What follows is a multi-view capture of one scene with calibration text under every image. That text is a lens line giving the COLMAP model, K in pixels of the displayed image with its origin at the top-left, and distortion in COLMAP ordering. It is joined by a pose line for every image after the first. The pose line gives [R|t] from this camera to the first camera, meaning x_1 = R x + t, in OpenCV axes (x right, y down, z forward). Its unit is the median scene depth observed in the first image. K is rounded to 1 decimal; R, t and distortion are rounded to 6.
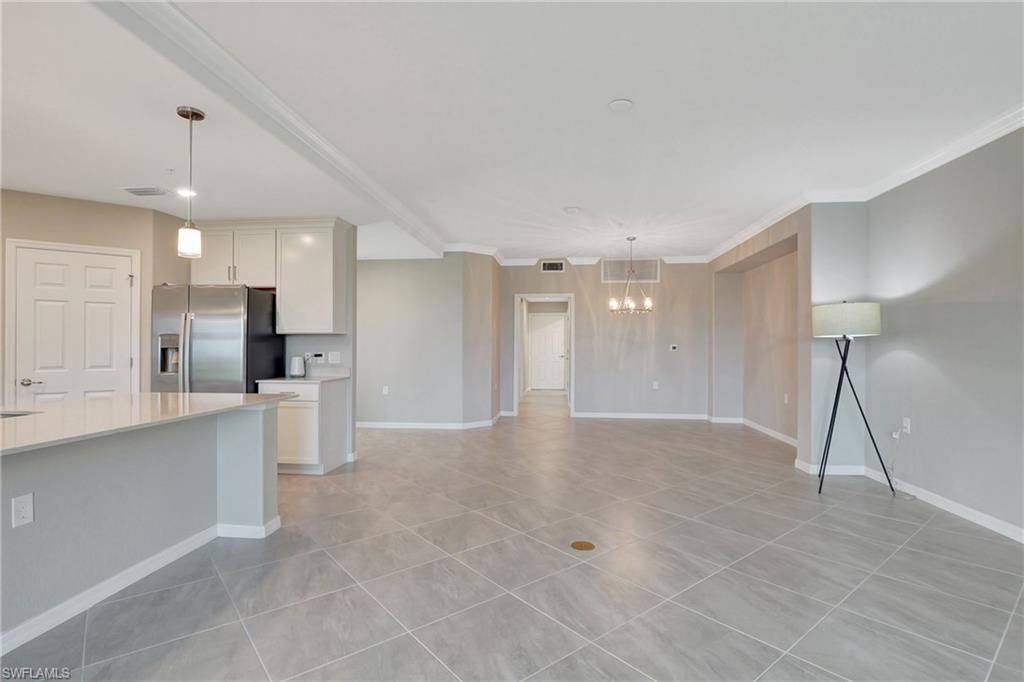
lens RADIAL K [[512.1, 0, 511.1], [0, 512.1, 343.5], [0, 0, 1]] dist [-0.016656, -0.000591]
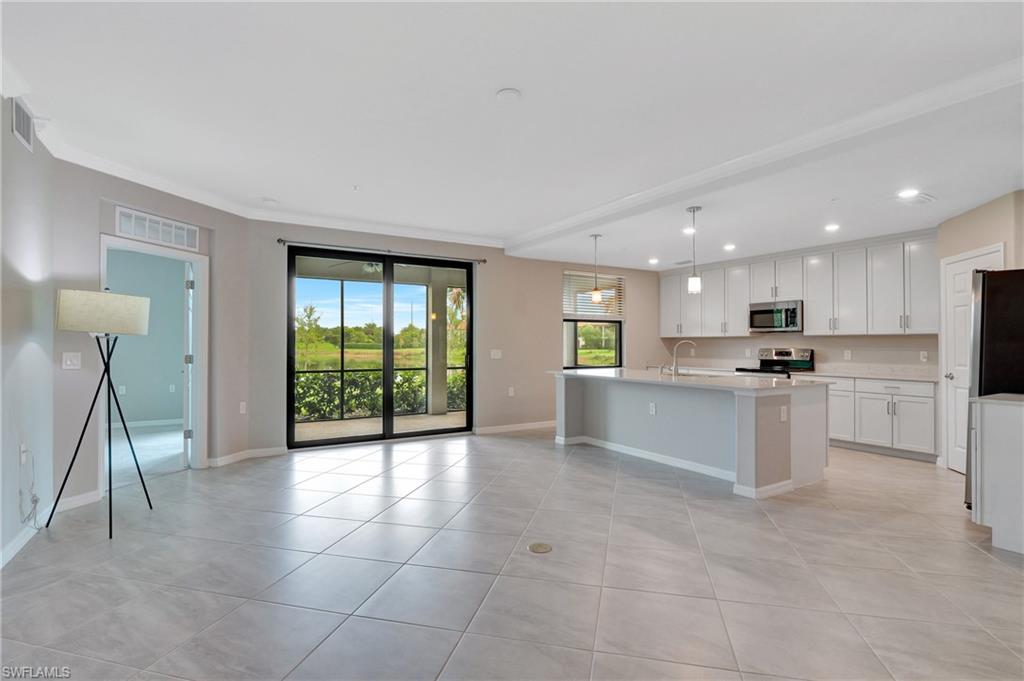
lens RADIAL K [[489.6, 0, 513.2], [0, 489.6, 342.1], [0, 0, 1]] dist [-0.023412, -0.000748]
pose [[-0.797699, -0.003977, -0.603042, 0.464960], [0.000875, 0.999970, -0.007753, 0.002997], [0.603055, -0.006713, -0.797671, 1.064705]]
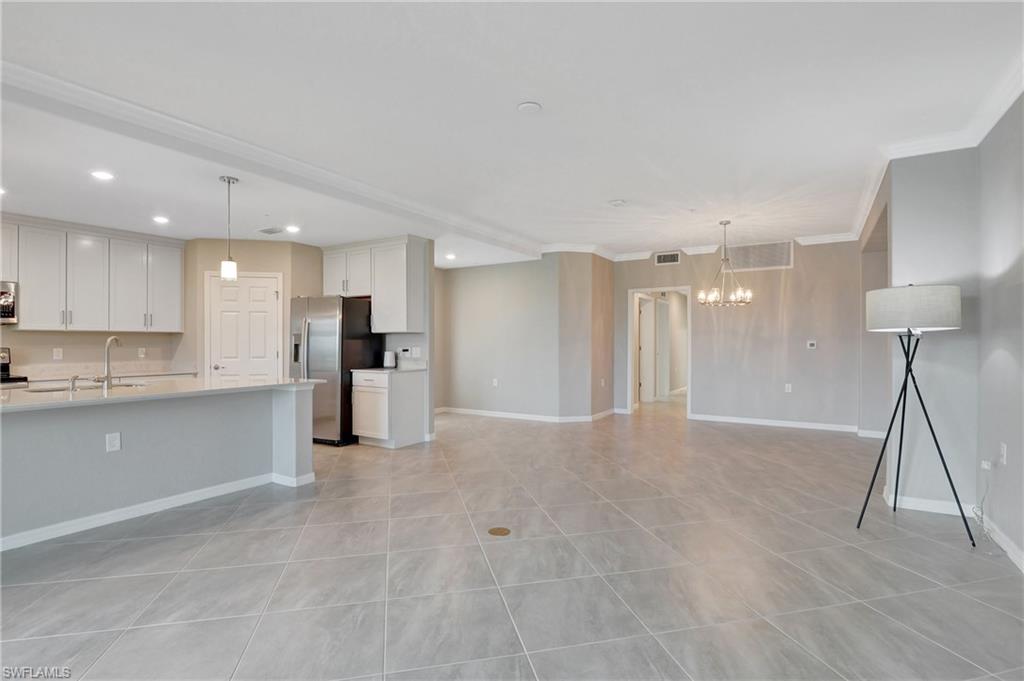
lens RADIAL K [[507.3, 0, 504.4], [0, 507.3, 341.4], [0, 0, 1]] dist [-0.019310, -0.000522]
pose [[0.893502, -0.001159, -0.449058, 0.387223], [0.002997, 0.999990, 0.003381, -0.001182], [0.449049, -0.004367, 0.893496, 0.042712]]
